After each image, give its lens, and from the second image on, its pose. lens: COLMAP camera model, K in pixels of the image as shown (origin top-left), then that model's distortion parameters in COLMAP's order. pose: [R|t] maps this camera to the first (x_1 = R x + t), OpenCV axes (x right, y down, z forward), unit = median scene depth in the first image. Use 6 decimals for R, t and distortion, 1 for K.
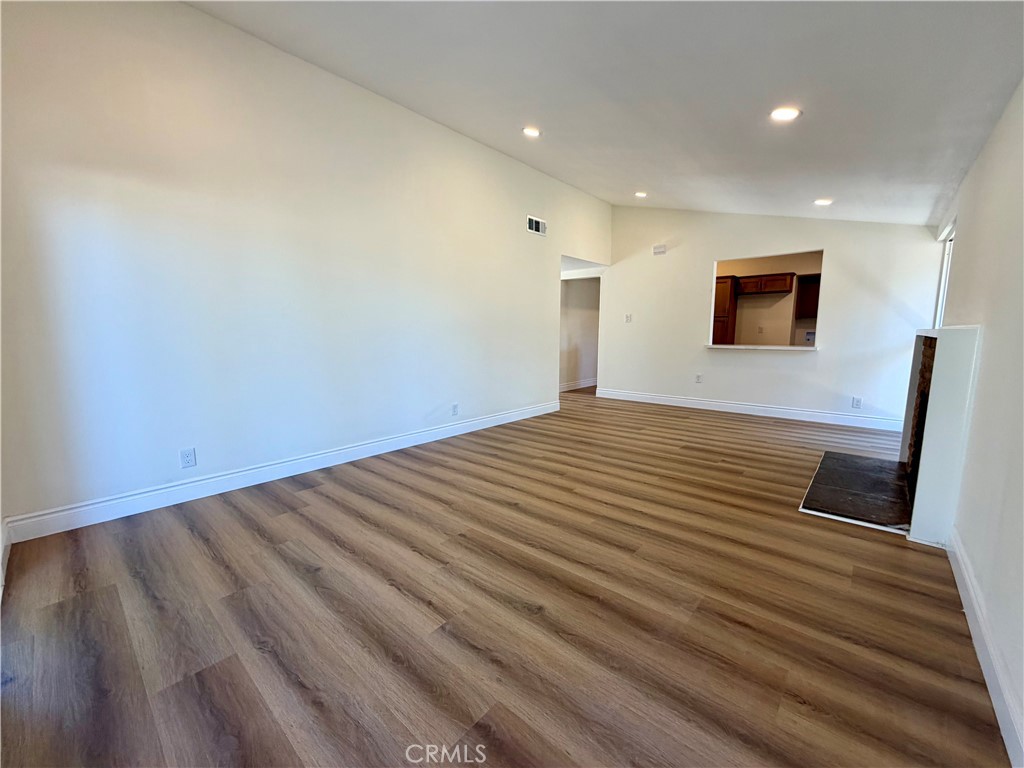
lens RADIAL K [[407.4, 0, 516.5], [0, 407.4, 390.8], [0, 0, 1]] dist [0.000518, -0.000166]
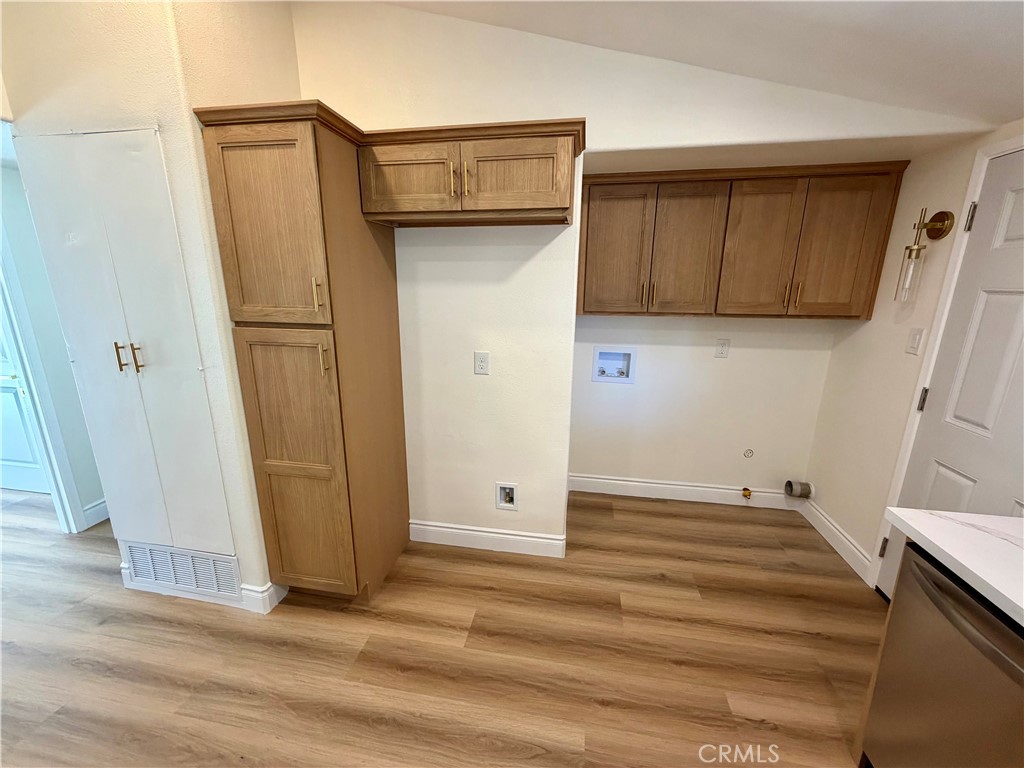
lens RADIAL K [[407.4, 0, 511.0], [0, 407.4, 383.9], [0, 0, 1]] dist [0.000518, -0.000166]
pose [[0.853707, -0.117145, 0.507407, 0.485657], [0.060848, 0.990135, 0.126216, -0.172117], [-0.517187, -0.076877, 0.852413, 0.769263]]
